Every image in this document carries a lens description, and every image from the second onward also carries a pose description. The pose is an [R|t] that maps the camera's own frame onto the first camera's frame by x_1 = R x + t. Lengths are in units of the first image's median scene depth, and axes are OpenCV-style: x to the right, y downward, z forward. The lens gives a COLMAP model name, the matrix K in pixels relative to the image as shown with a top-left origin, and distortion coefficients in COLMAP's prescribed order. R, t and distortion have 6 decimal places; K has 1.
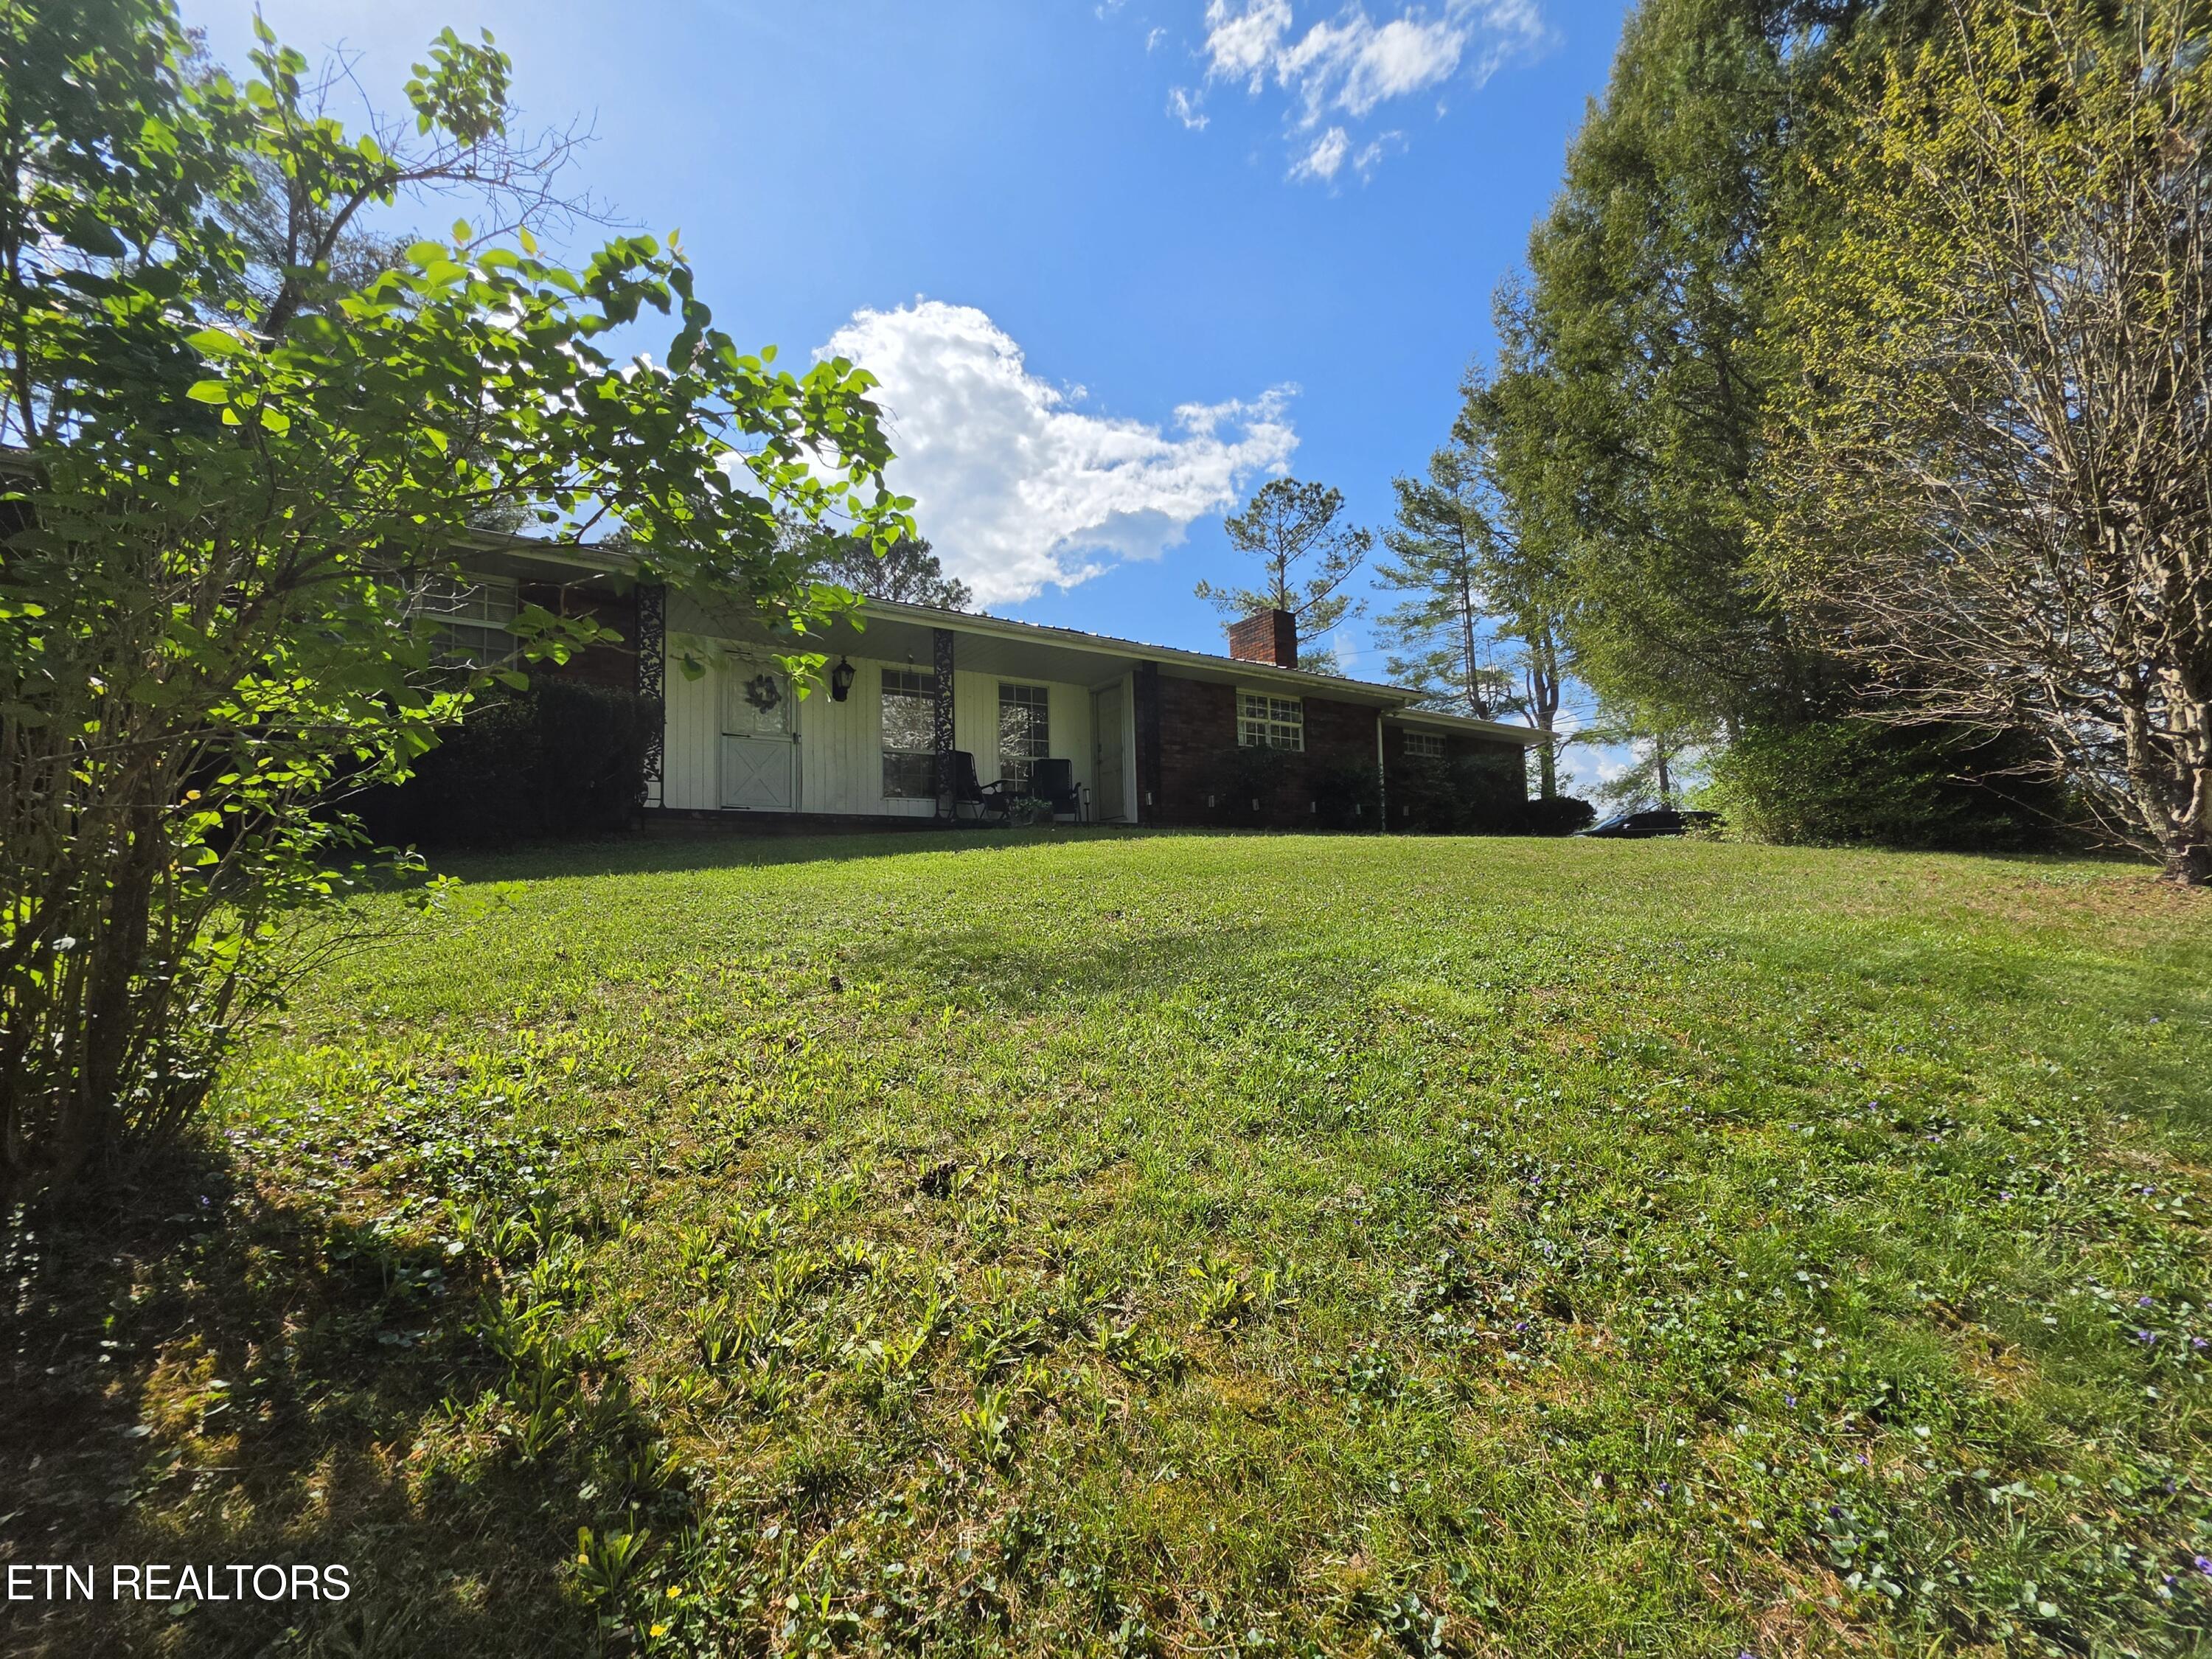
lens RADIAL K [[893.0, 0, 1093.1], [0, 893.0, 827.0], [0, 0, 1]] dist [-0.002782, 0.001638]
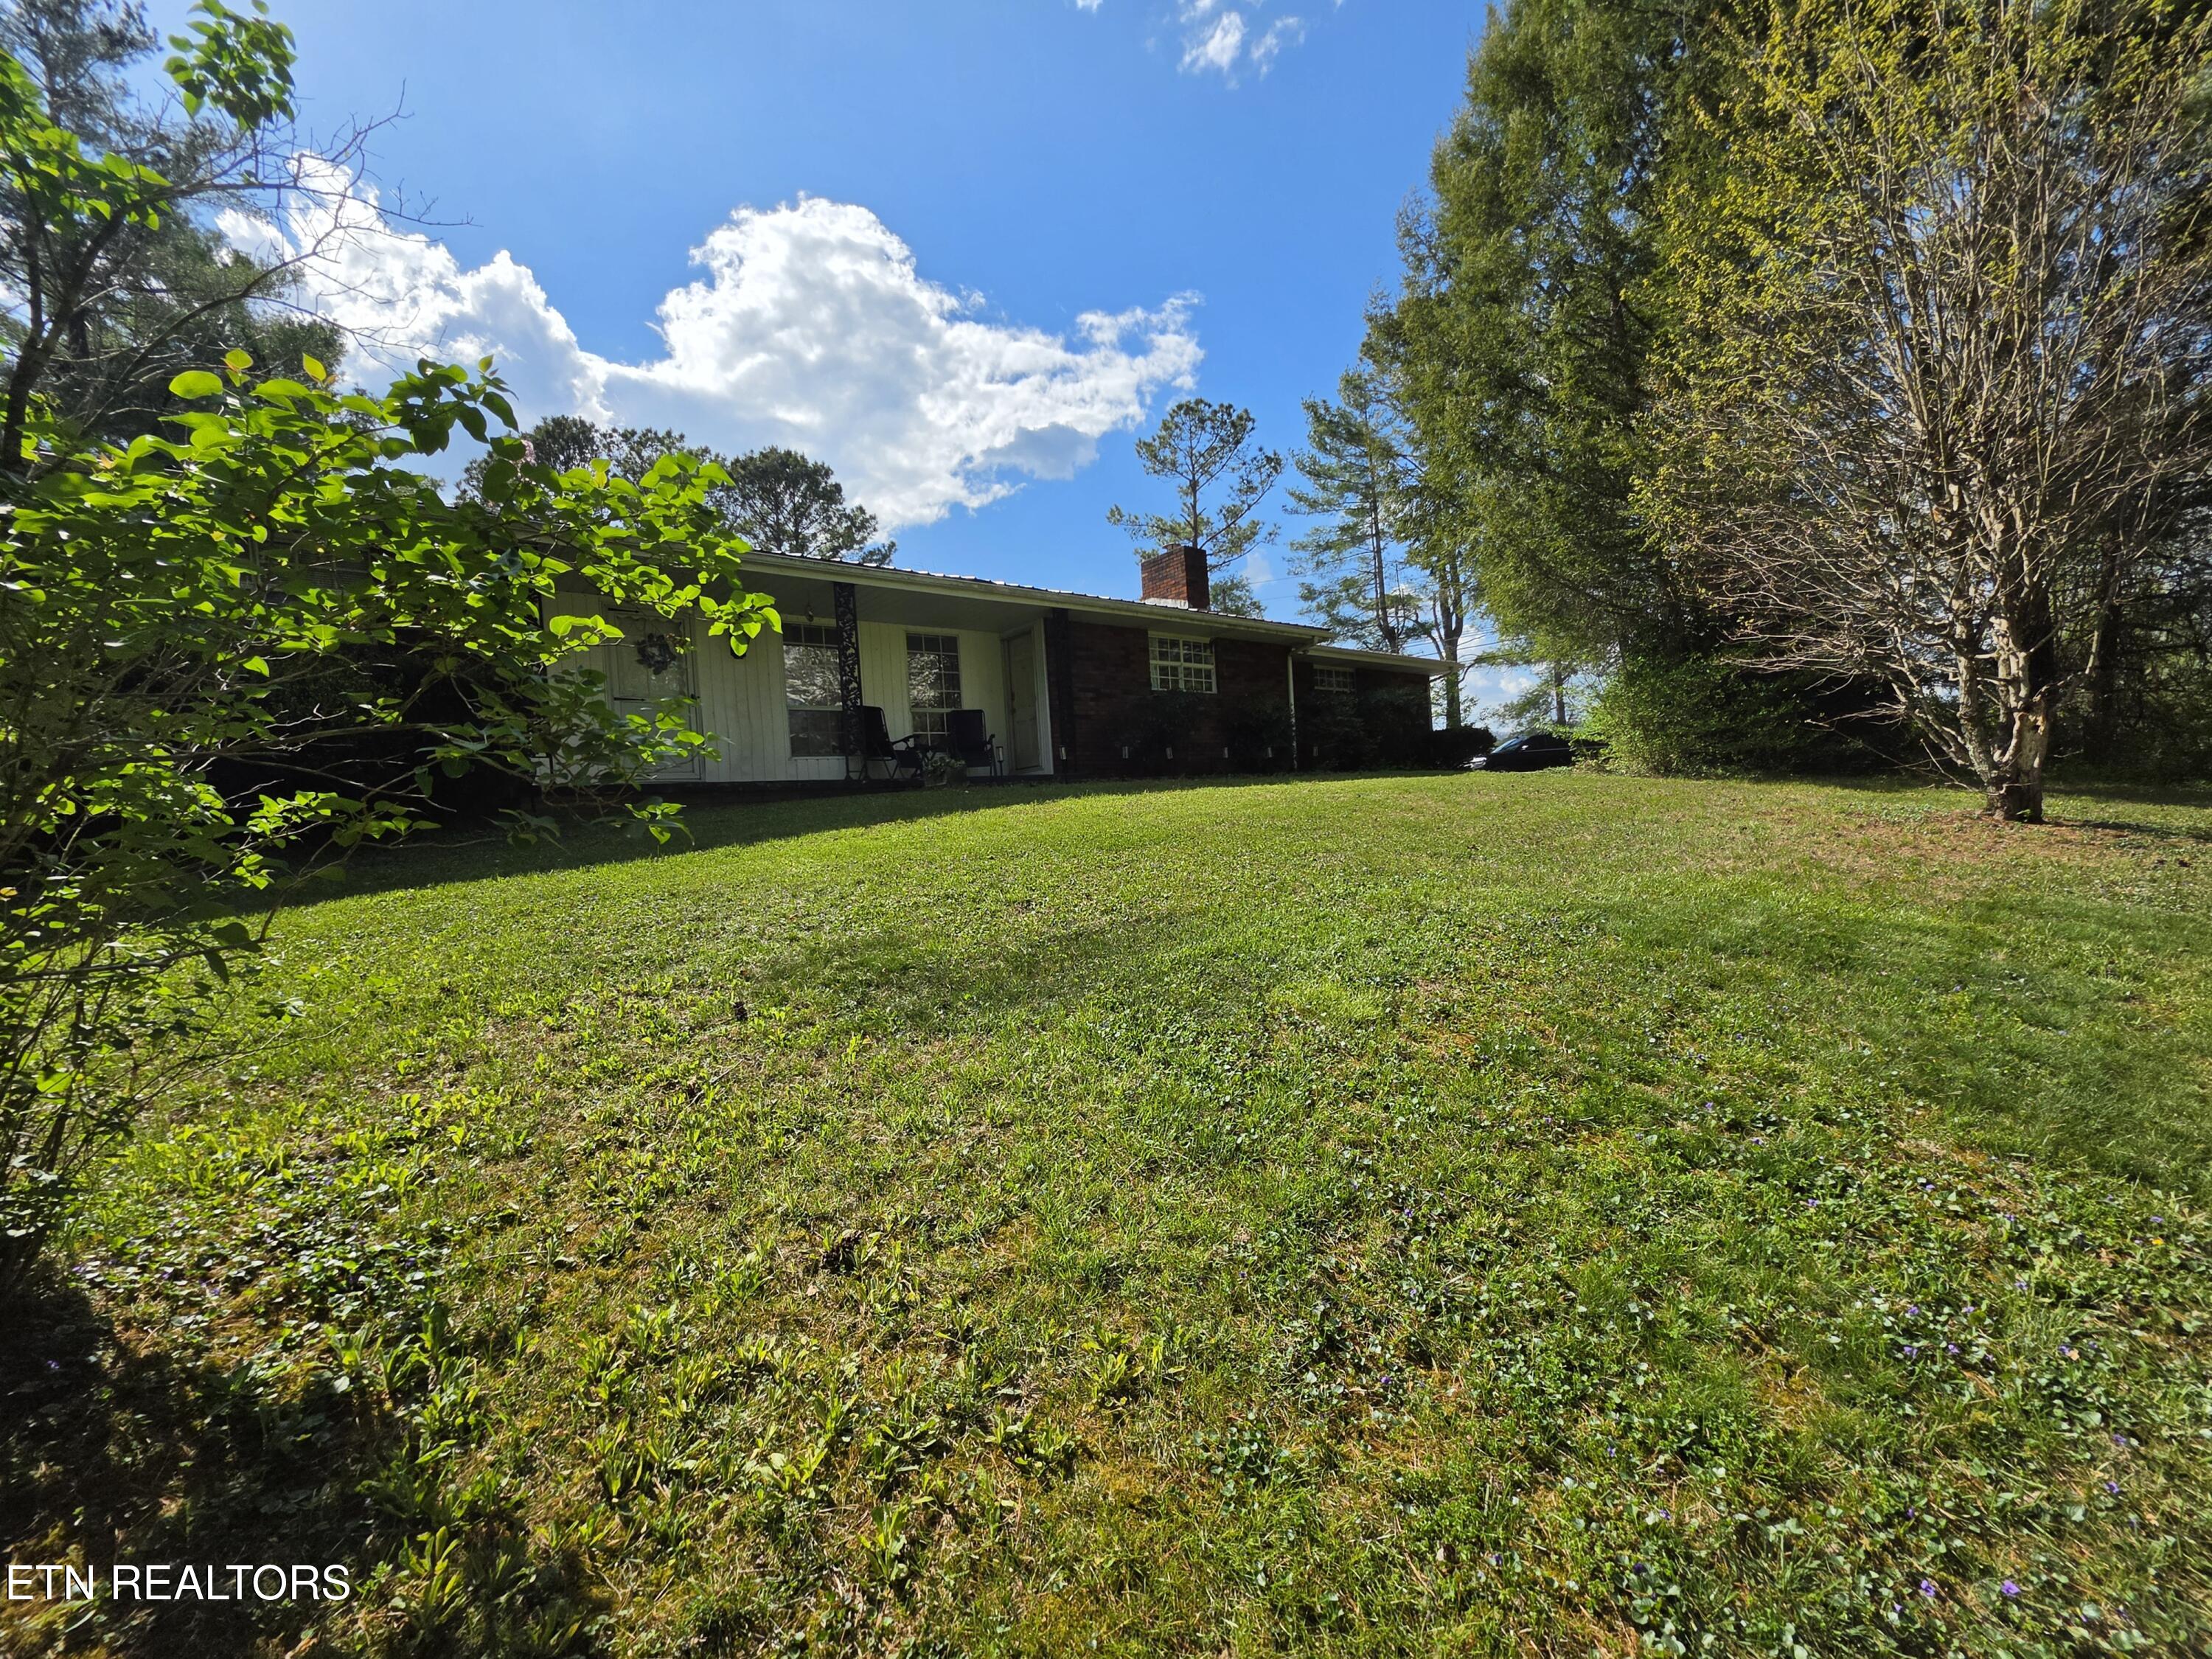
lens RADIAL K [[893.0, 0, 1091.5], [0, 893.0, 820.2], [0, 0, 1]] dist [-0.002782, 0.001638]
pose [[0.995912, -0.042322, 0.079807, 0.035286], [0.035553, 0.995796, 0.084413, -0.122297], [-0.083044, -0.081231, 0.993230, 0.002641]]
